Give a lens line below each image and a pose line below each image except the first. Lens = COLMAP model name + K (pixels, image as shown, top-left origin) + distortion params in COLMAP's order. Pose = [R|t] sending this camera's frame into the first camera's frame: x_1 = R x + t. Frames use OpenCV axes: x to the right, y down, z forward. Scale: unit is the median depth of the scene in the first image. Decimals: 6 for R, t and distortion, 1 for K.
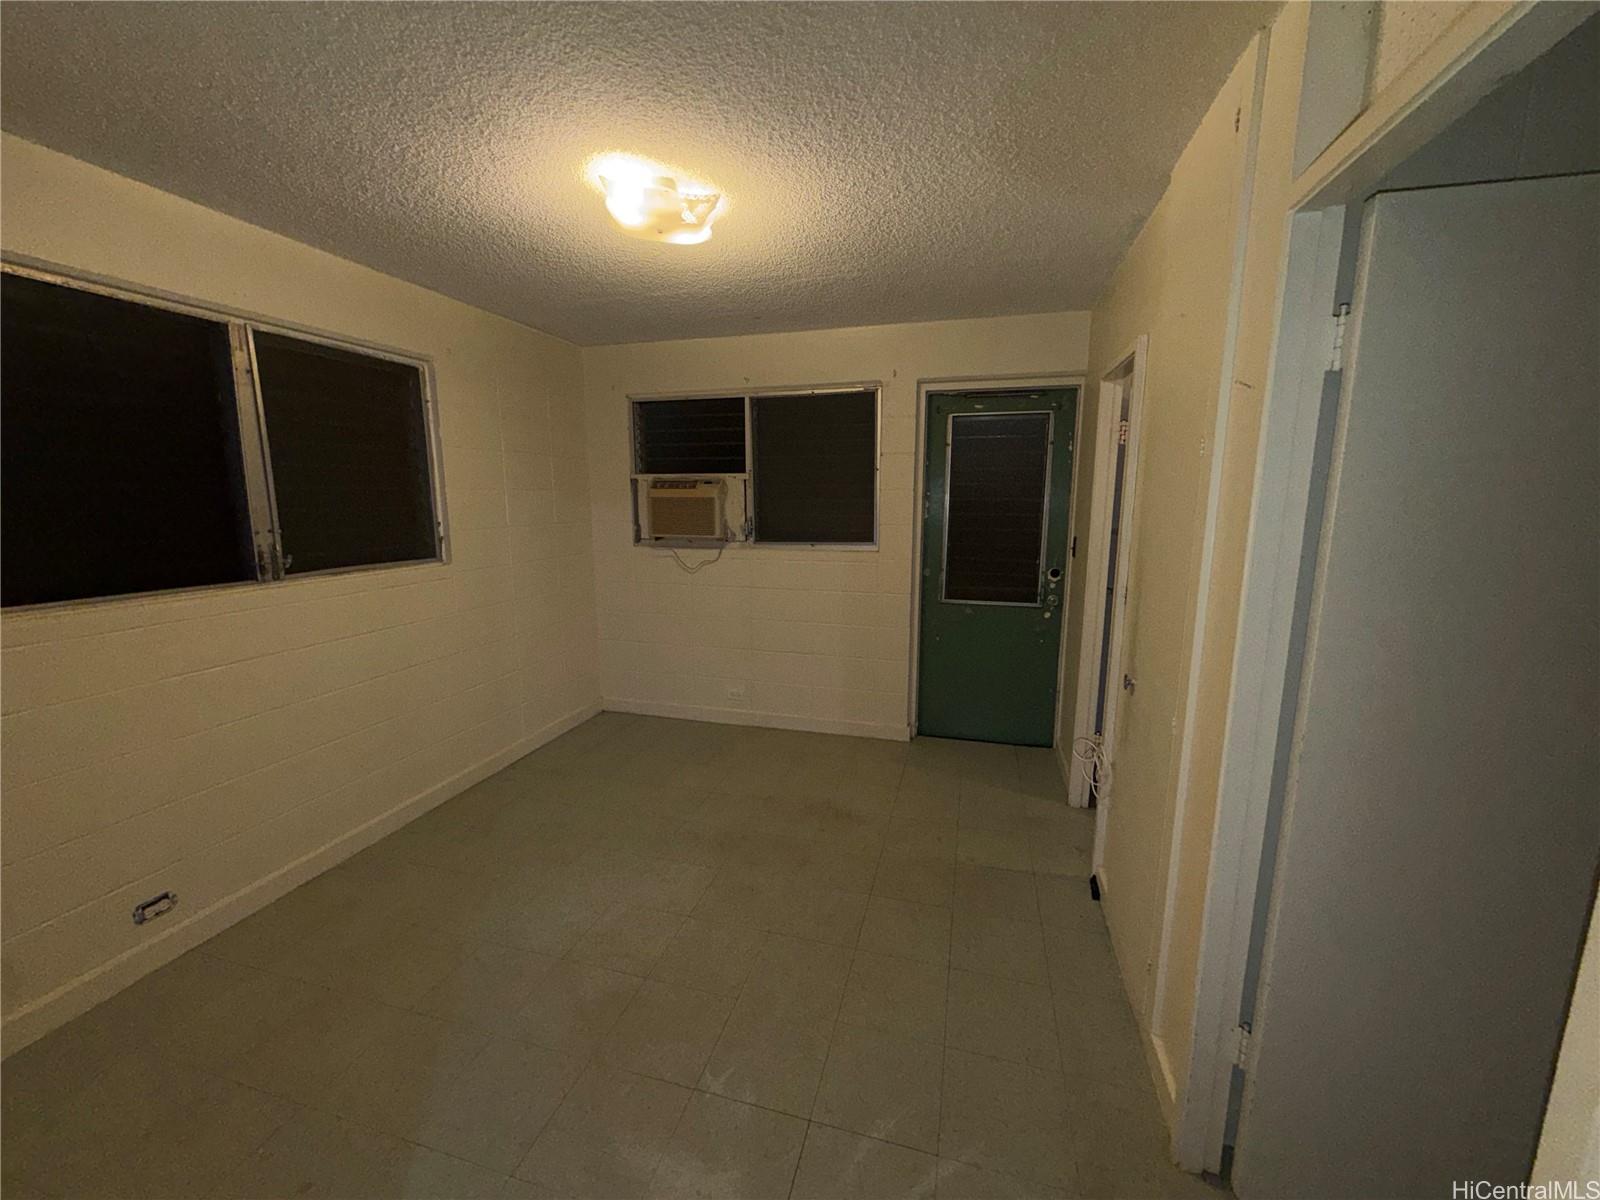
lens RADIAL K [[628.9, 0, 800.5], [0, 628.9, 601.1], [0, 0, 1]] dist [-0.000225, -0.000284]
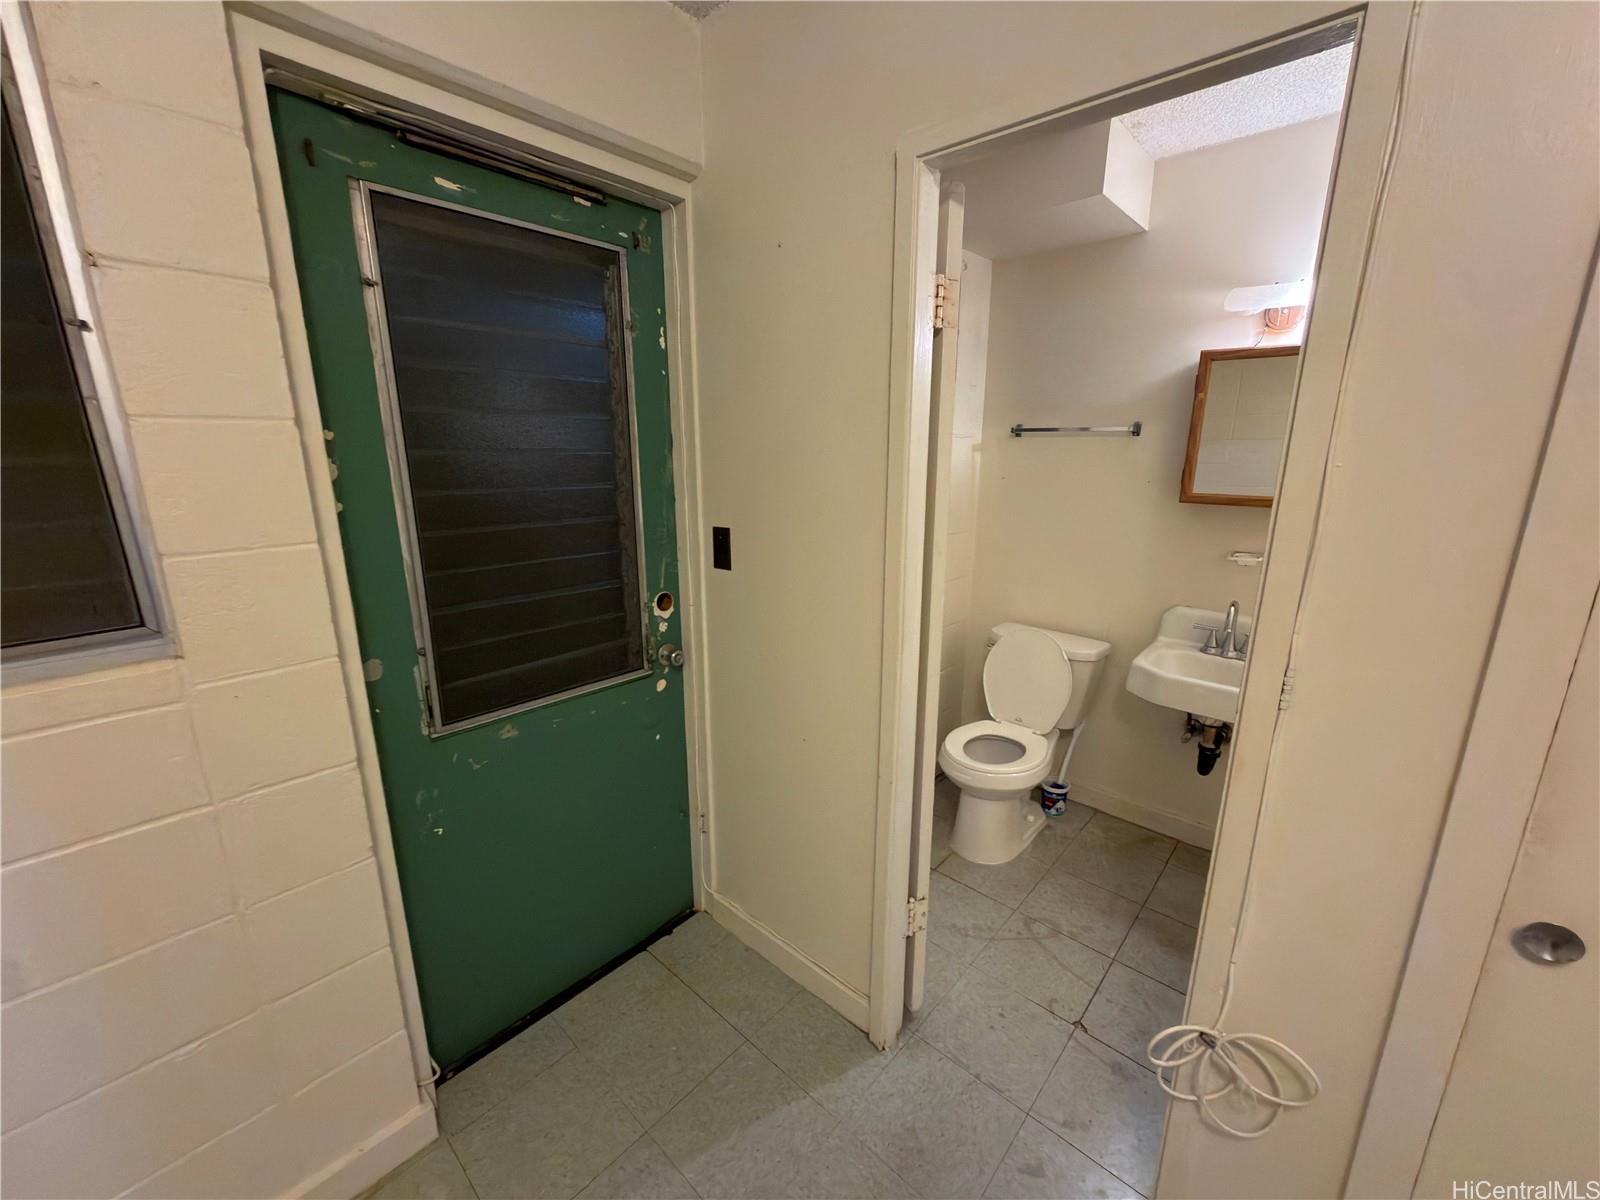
lens RADIAL K [[628.9, 0, 798.3], [0, 628.9, 602.1], [0, 0, 1]] dist [-0.000225, -0.000284]
pose [[0.452396, -0.208635, 0.867069, 0.021031], [0.144814, 0.976532, 0.159416, -0.112883], [-0.879981, 0.053445, 0.471993, 0.698276]]
